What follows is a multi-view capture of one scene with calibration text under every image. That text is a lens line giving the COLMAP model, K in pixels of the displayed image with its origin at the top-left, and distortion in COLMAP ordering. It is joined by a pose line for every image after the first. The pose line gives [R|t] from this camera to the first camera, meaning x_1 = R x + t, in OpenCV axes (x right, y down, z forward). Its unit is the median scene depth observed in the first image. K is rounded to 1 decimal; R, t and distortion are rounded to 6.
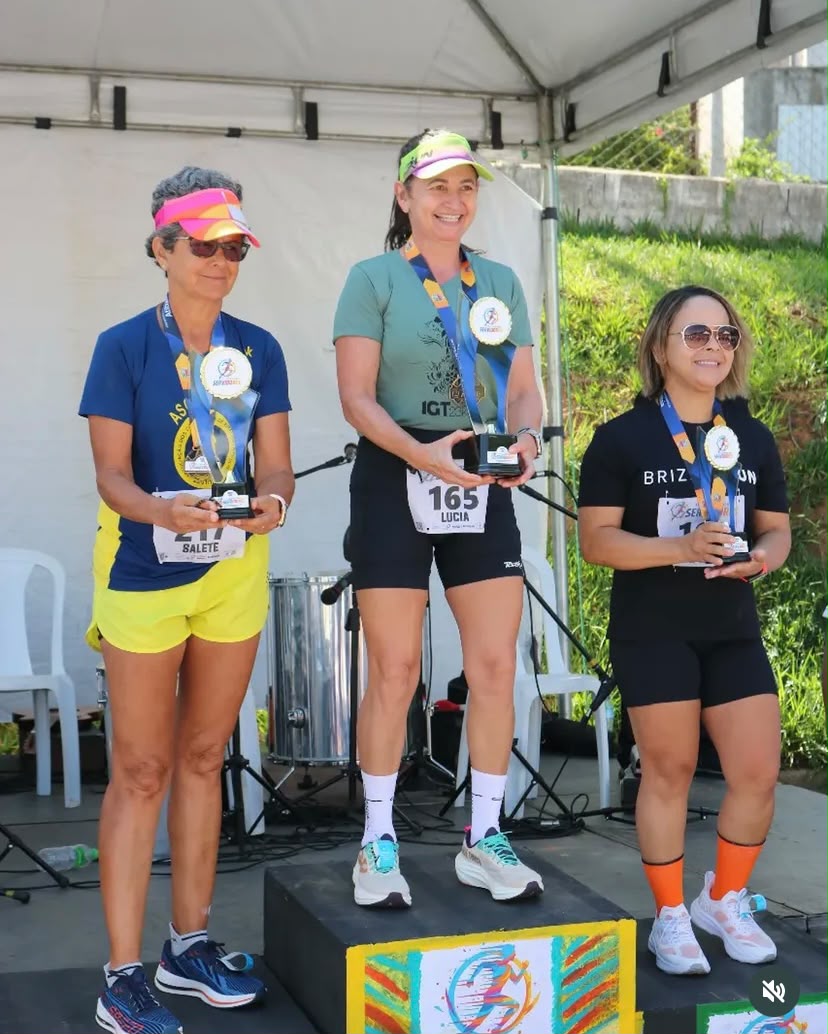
lens RADIAL K [[1996.9, 0, 411.6], [0, 1996.9, 480.6], [0, 0, 1]] dist [-0.011605, 0.001924]
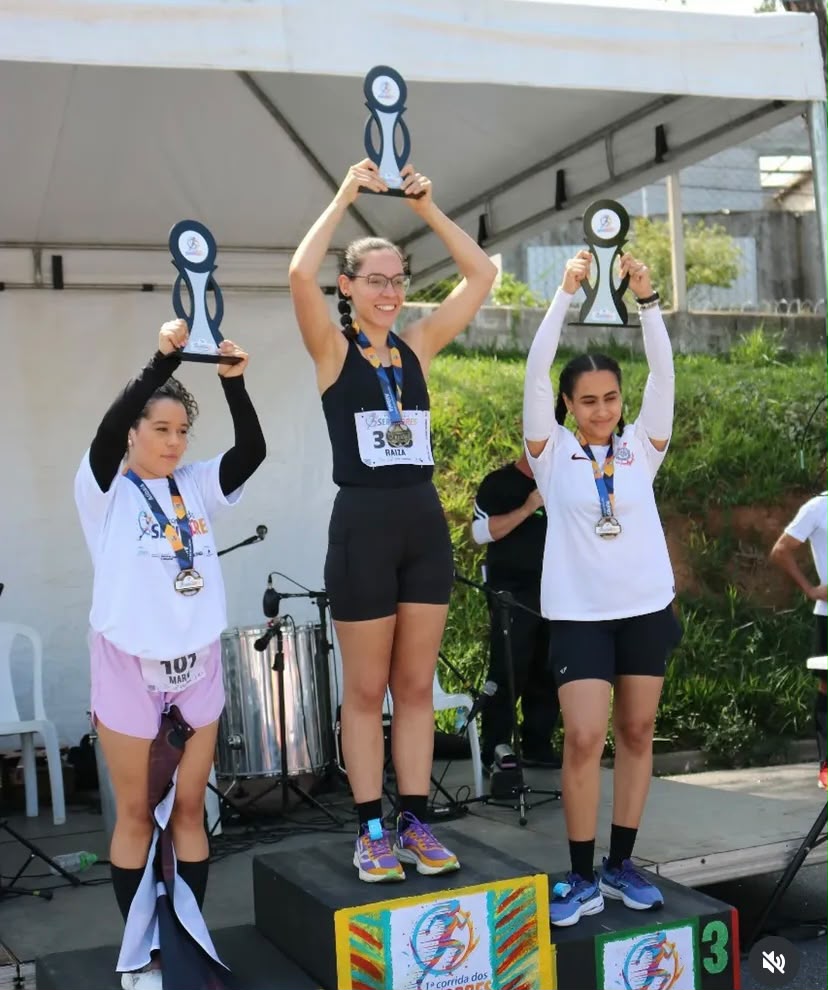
lens RADIAL K [[1581.3, 0, 400.0], [0, 1581.3, 467.8], [0, 0, 1]] dist [-0.061750, 0.044792]
pose [[0.994023, -0.049511, 0.097296, -0.041133], [0.054452, 0.997323, -0.048805, -0.000939], [-0.094620, 0.053811, 0.994058, -0.021084]]
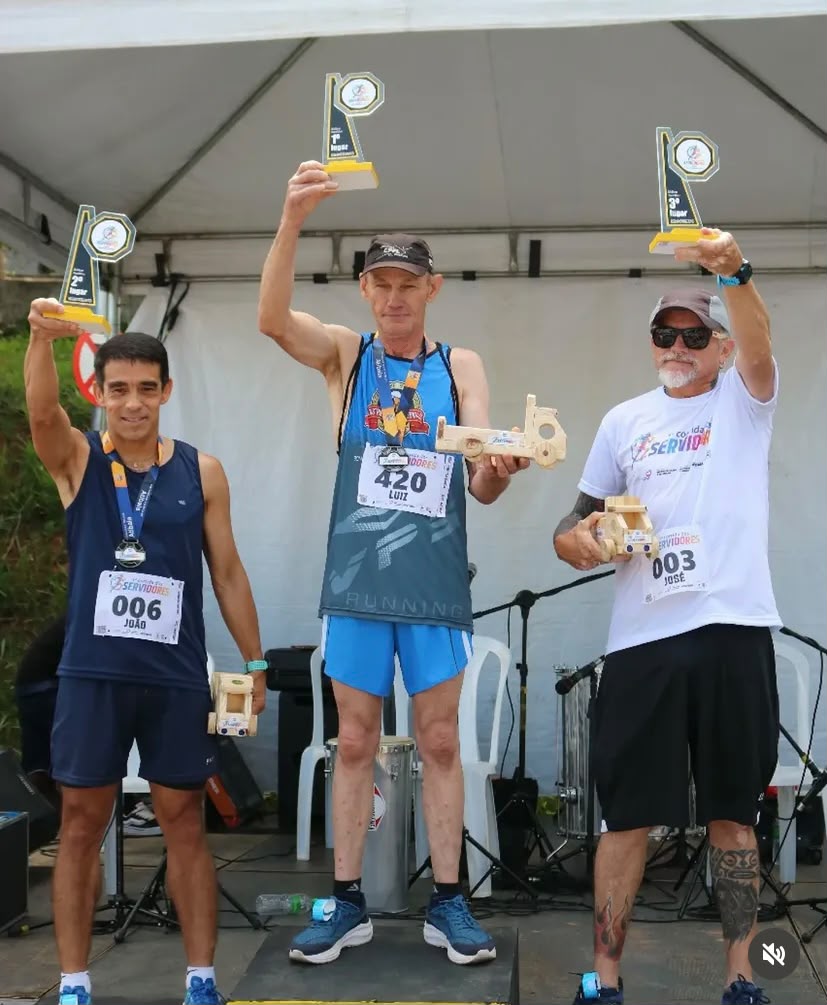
lens RADIAL K [[1735.8, 0, 444.1], [0, 1735.8, 464.0], [0, 0, 1]] dist [-0.022584, -0.004939]
pose [[0.916614, -0.018150, -0.399360, 0.261807], [-0.006352, 0.998181, -0.059945, -0.006989], [0.399722, 0.057483, 0.914832, 0.071718]]
